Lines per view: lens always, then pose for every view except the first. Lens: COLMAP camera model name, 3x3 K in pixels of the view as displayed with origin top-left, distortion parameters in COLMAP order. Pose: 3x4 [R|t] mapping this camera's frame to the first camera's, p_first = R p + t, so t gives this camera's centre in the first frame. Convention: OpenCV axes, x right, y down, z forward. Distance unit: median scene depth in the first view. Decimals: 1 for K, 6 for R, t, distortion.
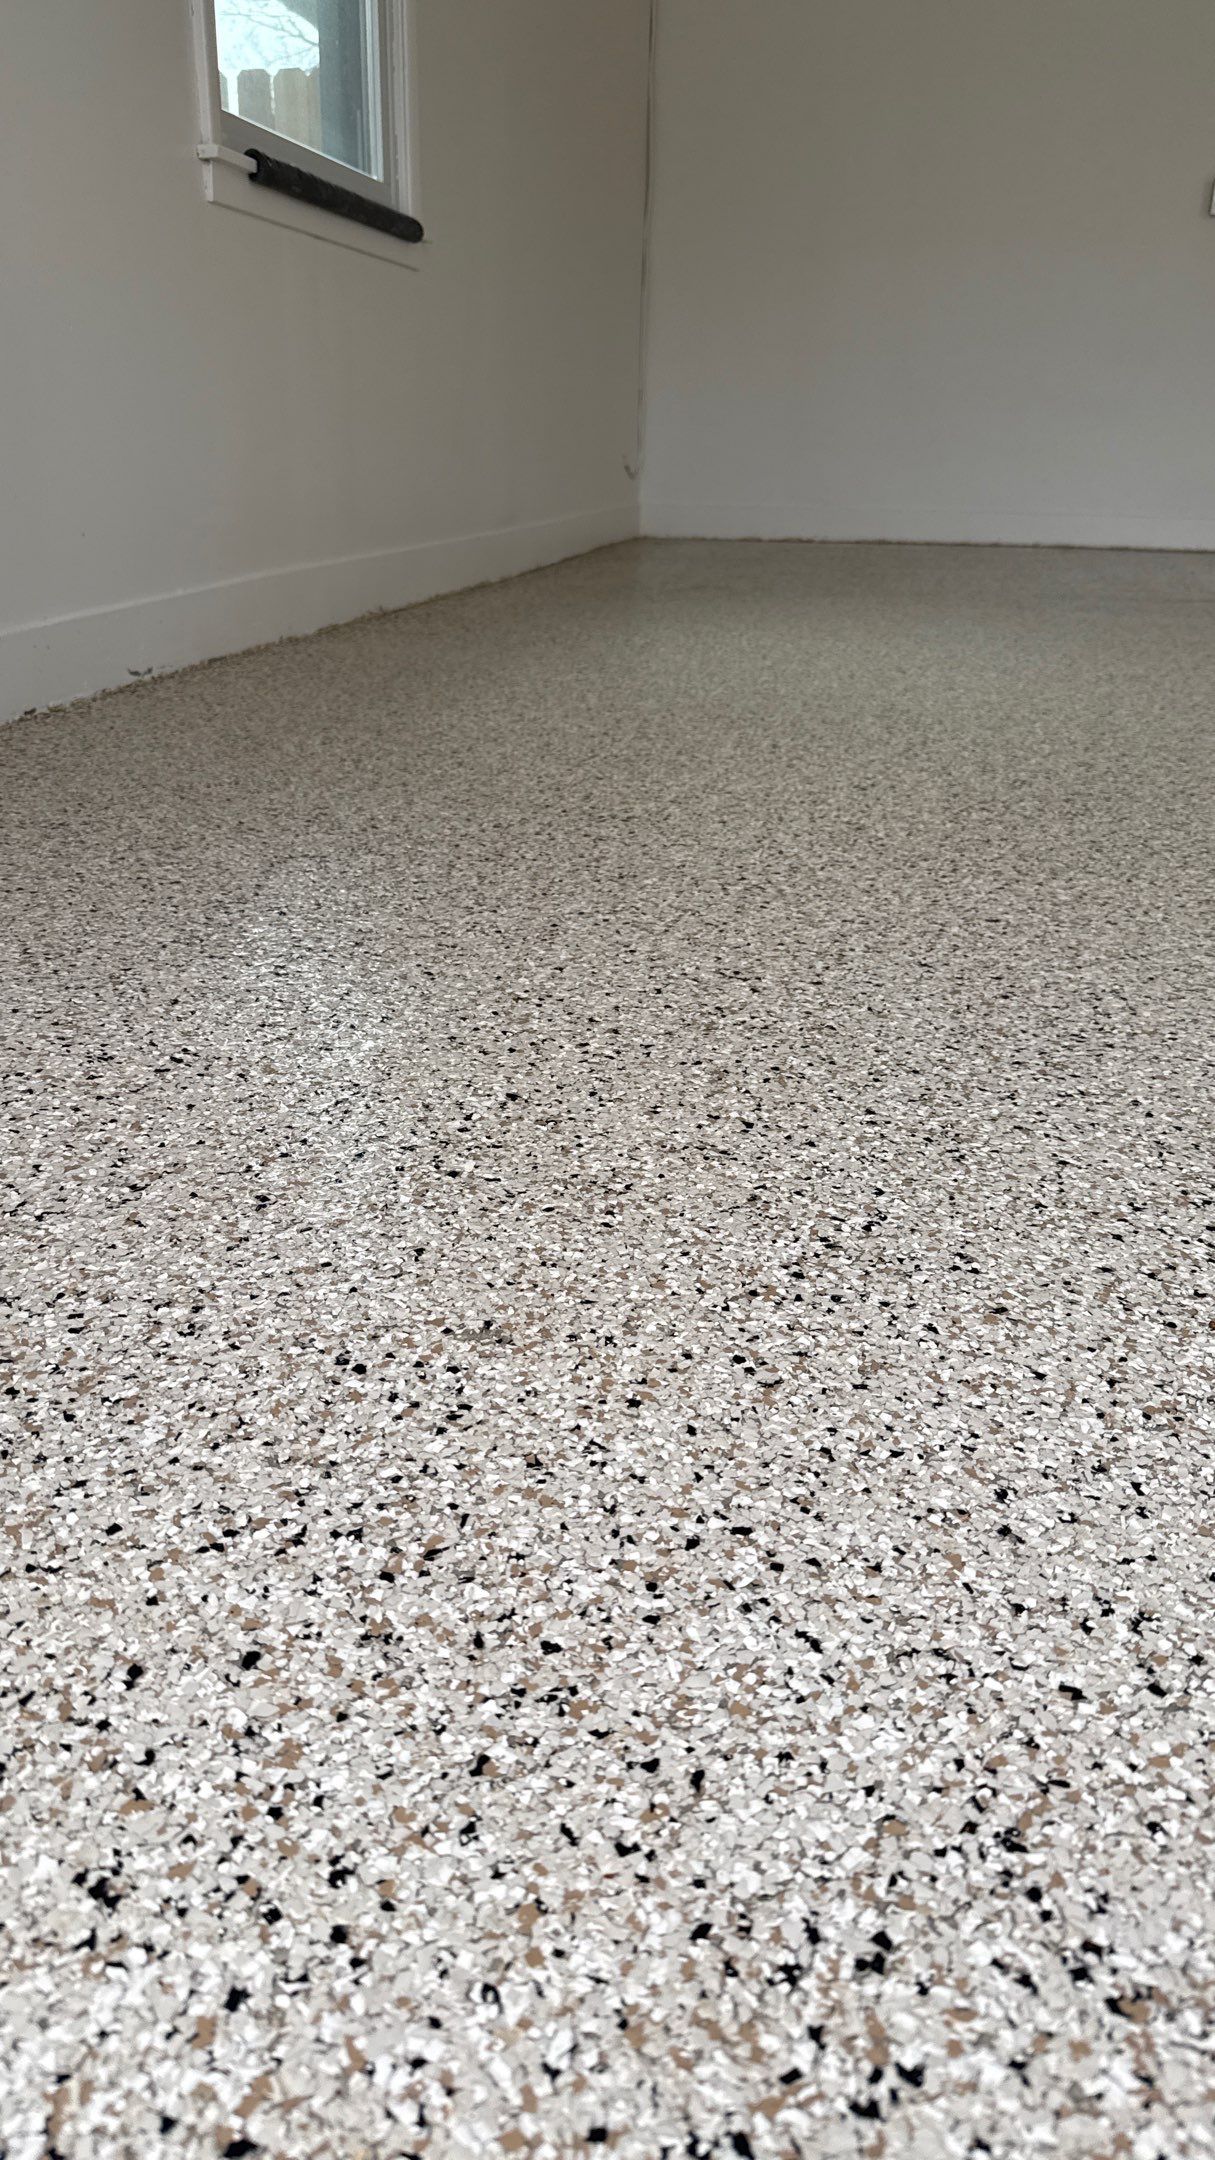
lens RADIAL K [[1547.7, 0, 607.5], [0, 1547.7, 1080.0], [0, 0, 1]] dist [0.002115, -0.001139]
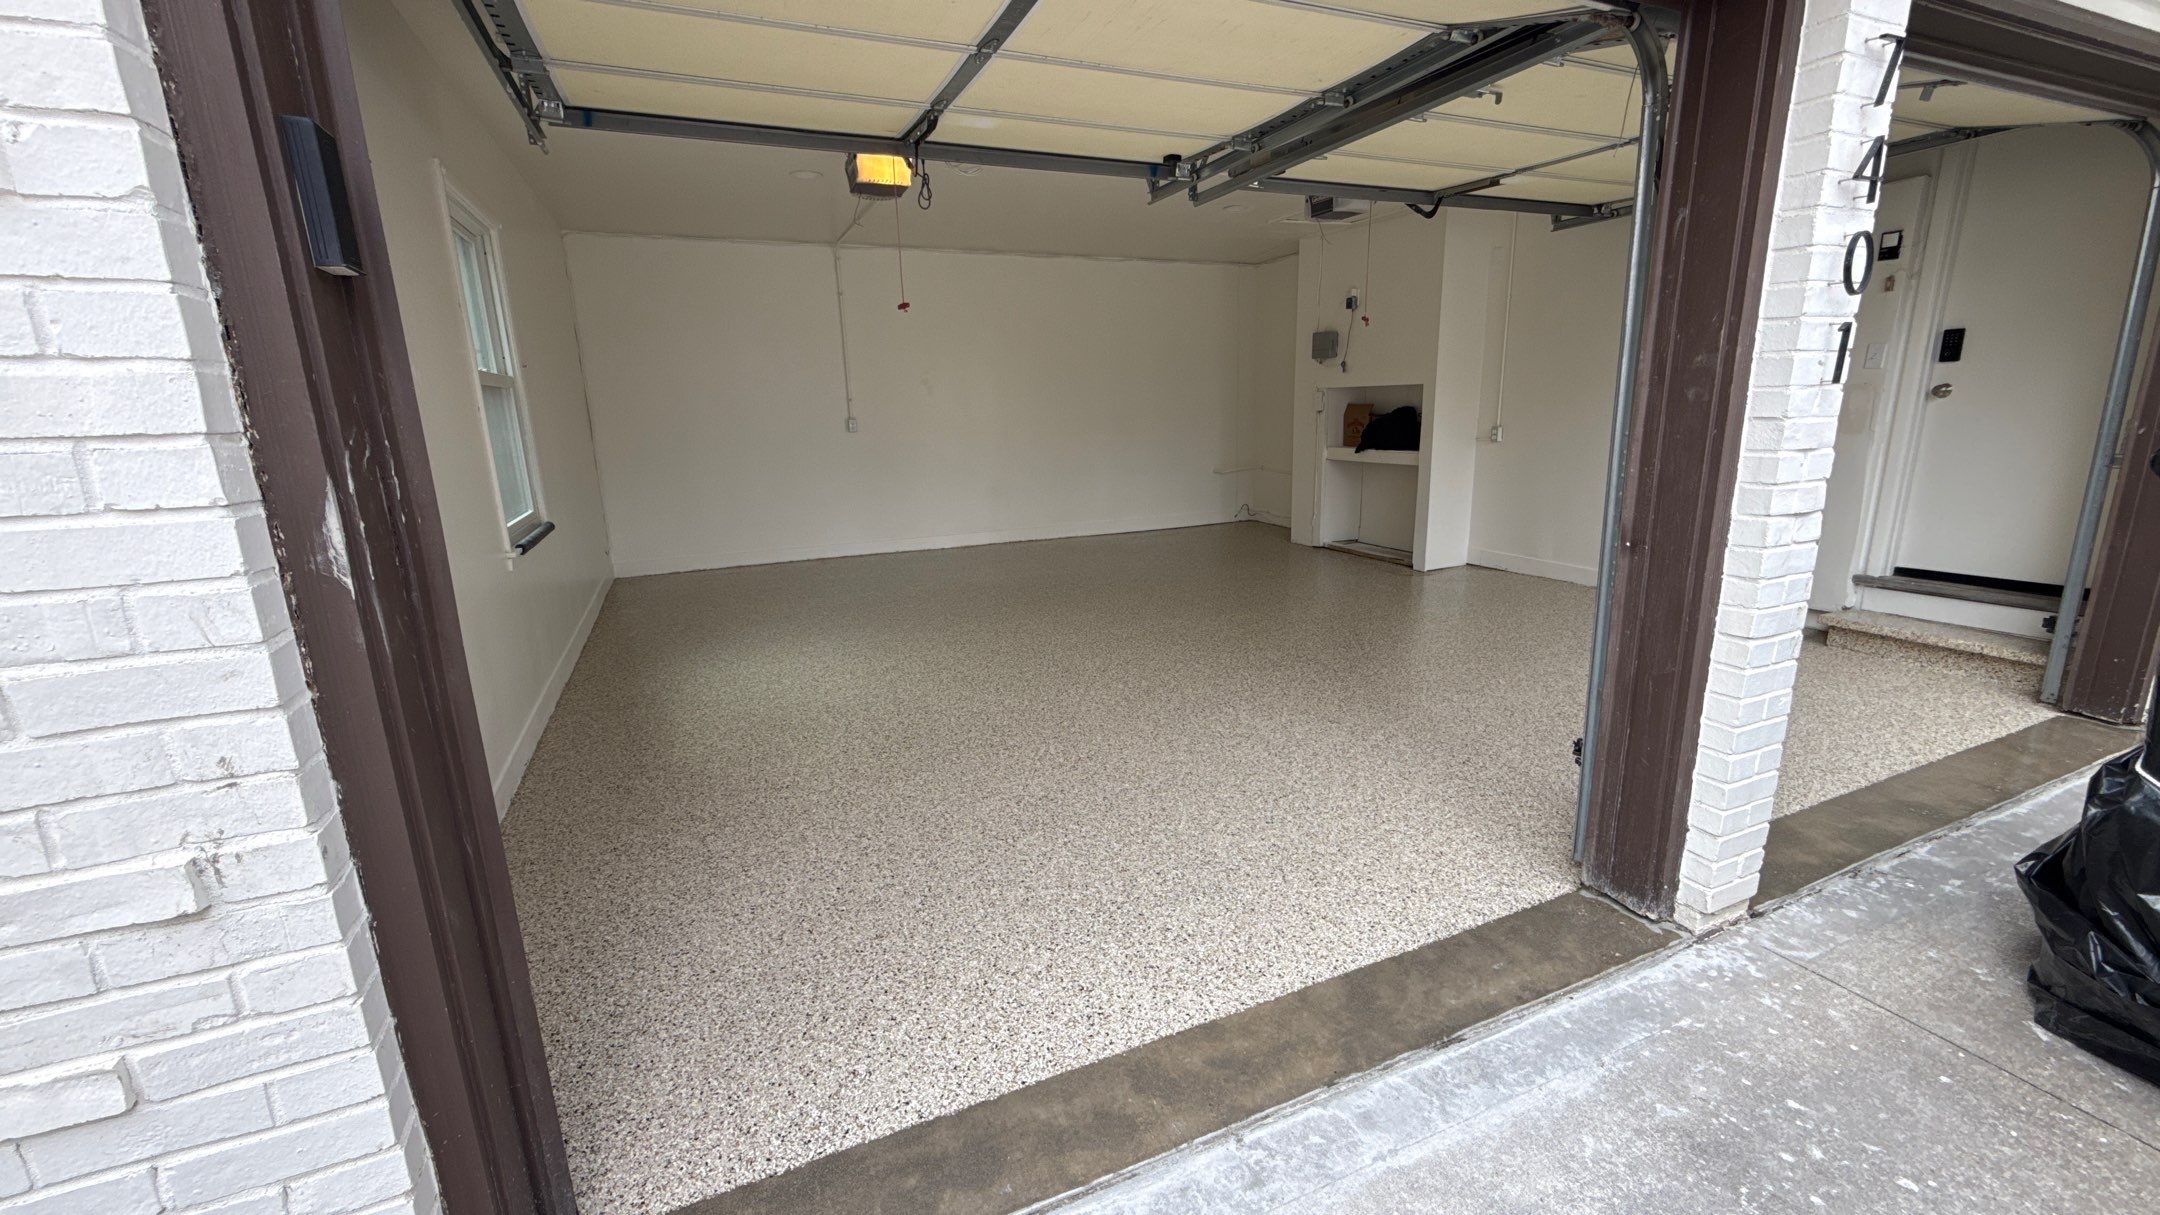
lens RADIAL K [[857.7, 0, 1080.0], [0, 857.7, 607.5], [0, 0, 1]] dist [0.006283, 0.000048]
pose [[0.809069, -0.172638, 0.561786, -1.478441], [0.258375, 0.963038, -0.076162, -0.786970], [-0.527872, 0.206771, 0.823770, -3.094216]]
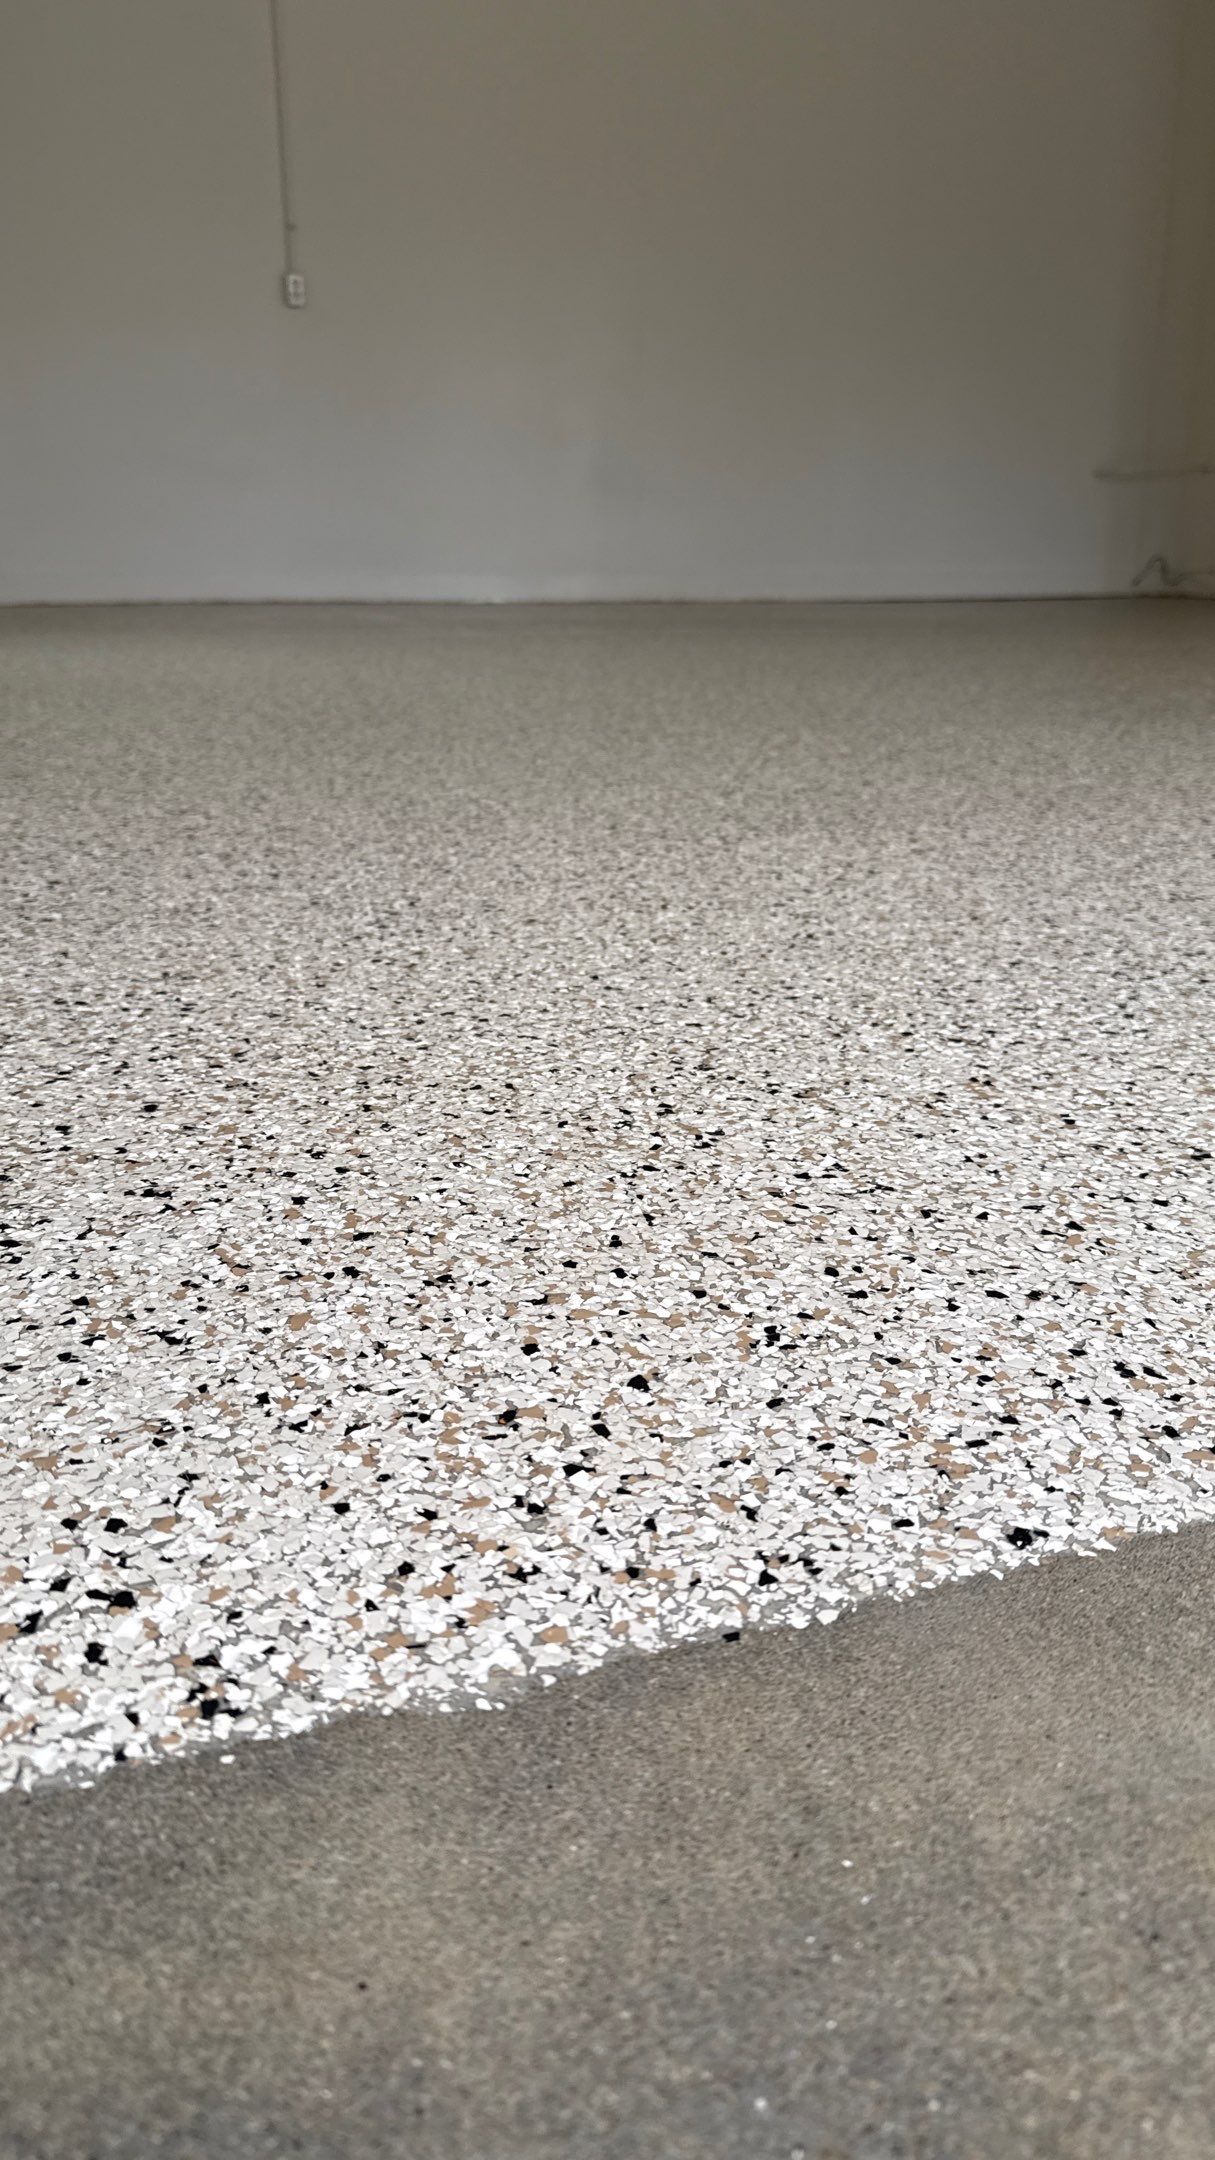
lens RADIAL K [[1526.3, 0, 600.2], [0, 1526.3, 1065.2], [0, 0, 1]] dist [0.148912, -0.275952]
pose [[0.858841, -0.178929, 0.479976, -0.567559], [0.212990, 0.976908, -0.016932, 0.485478], [-0.465863, 0.116772, 0.877118, -0.309681]]
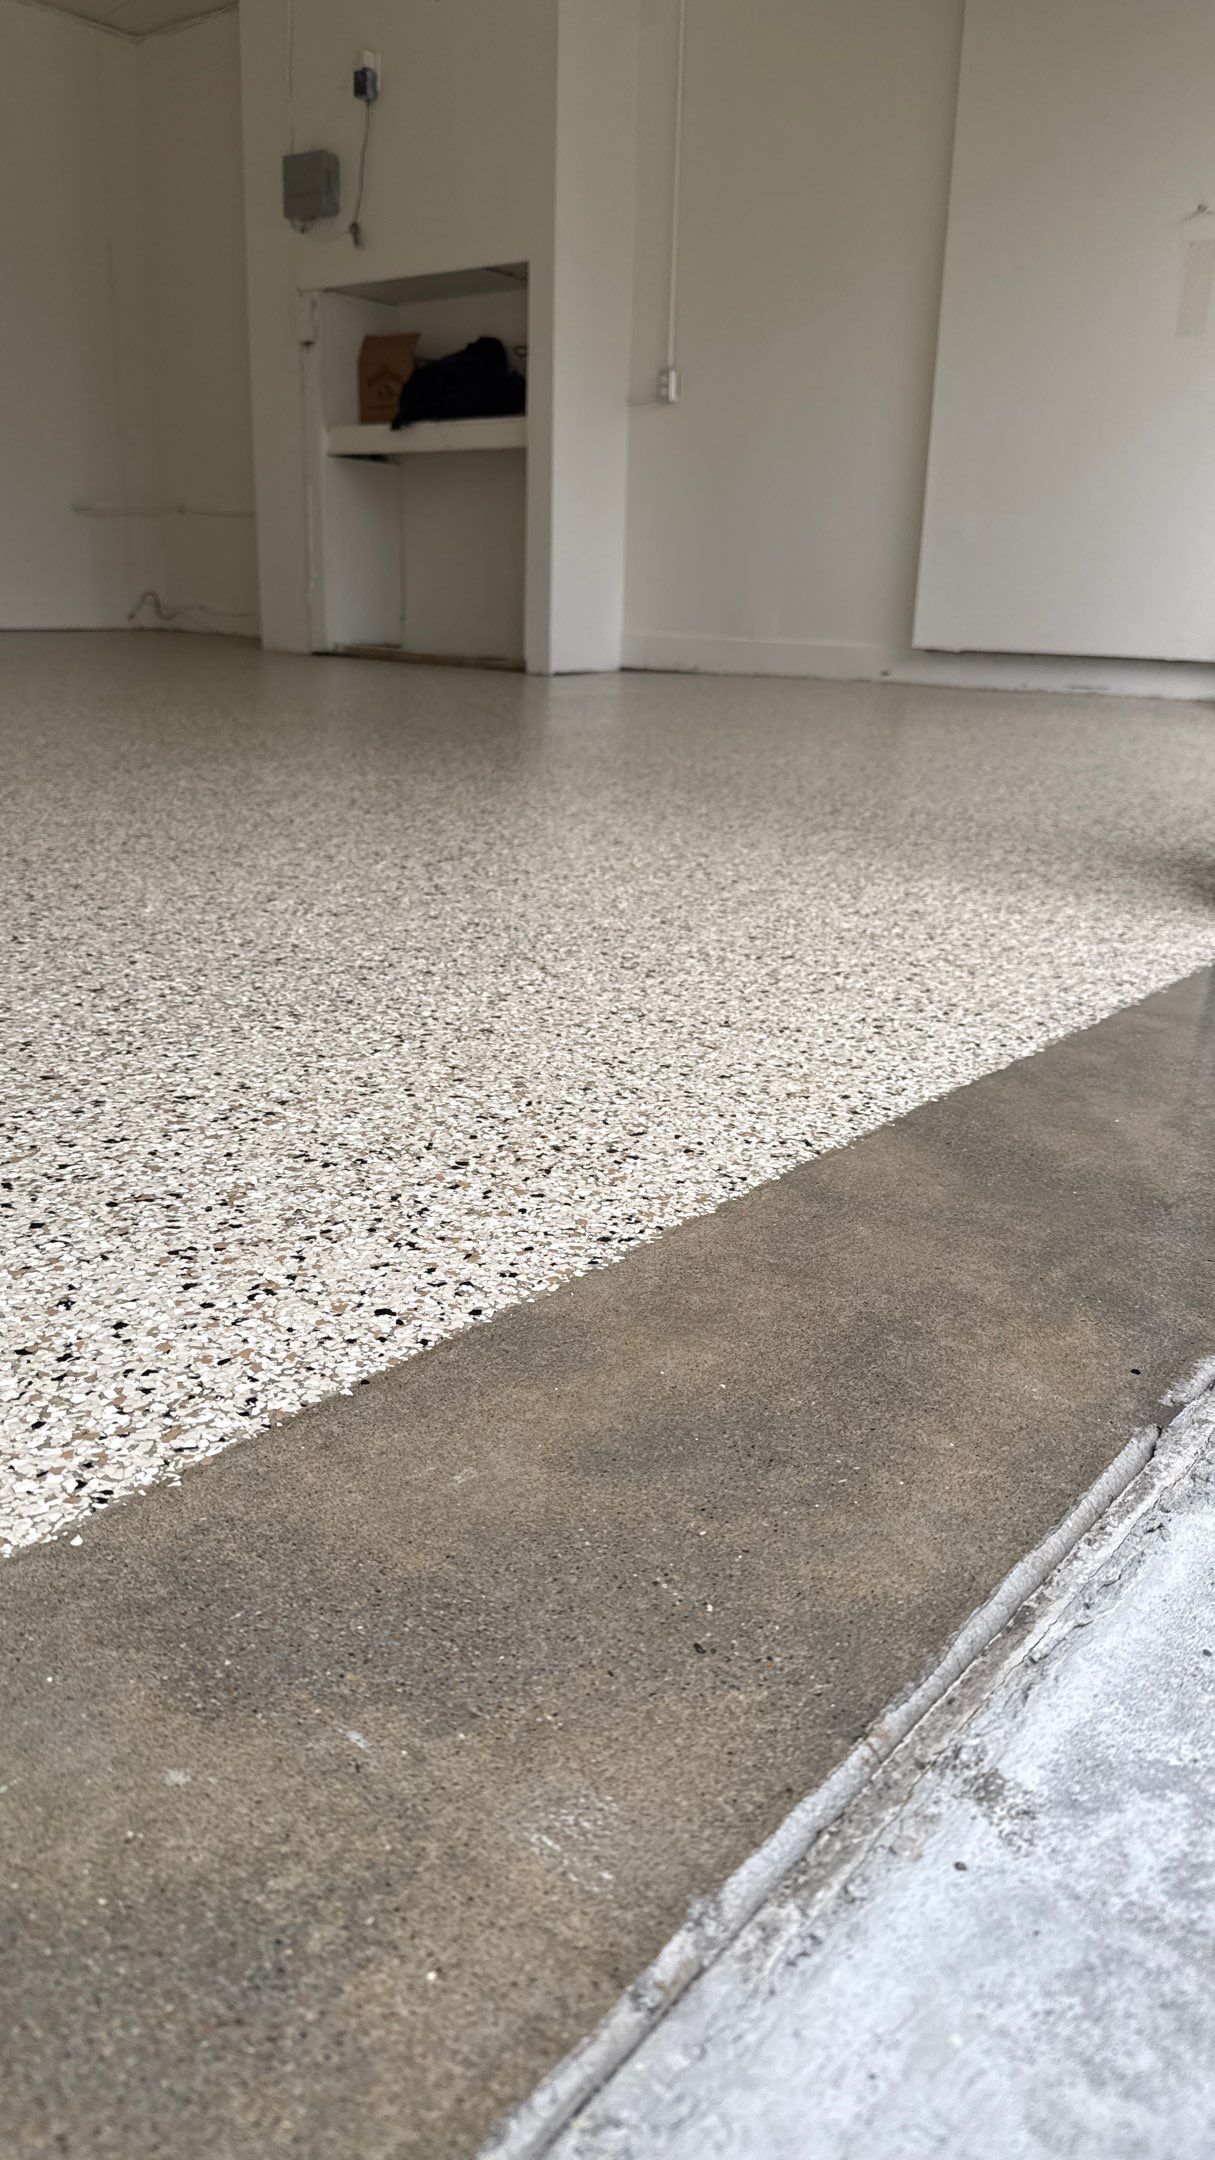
lens RADIAL K [[1522.1, 0, 606.8], [0, 1522.1, 1058.7], [0, 0, 1]] dist [0.177326, -0.357196]
pose [[0.441321, -0.258828, 0.859211, -0.240238], [0.316996, 0.940732, 0.120566, 0.511054], [-0.839493, 0.219158, 0.497213, -0.651490]]
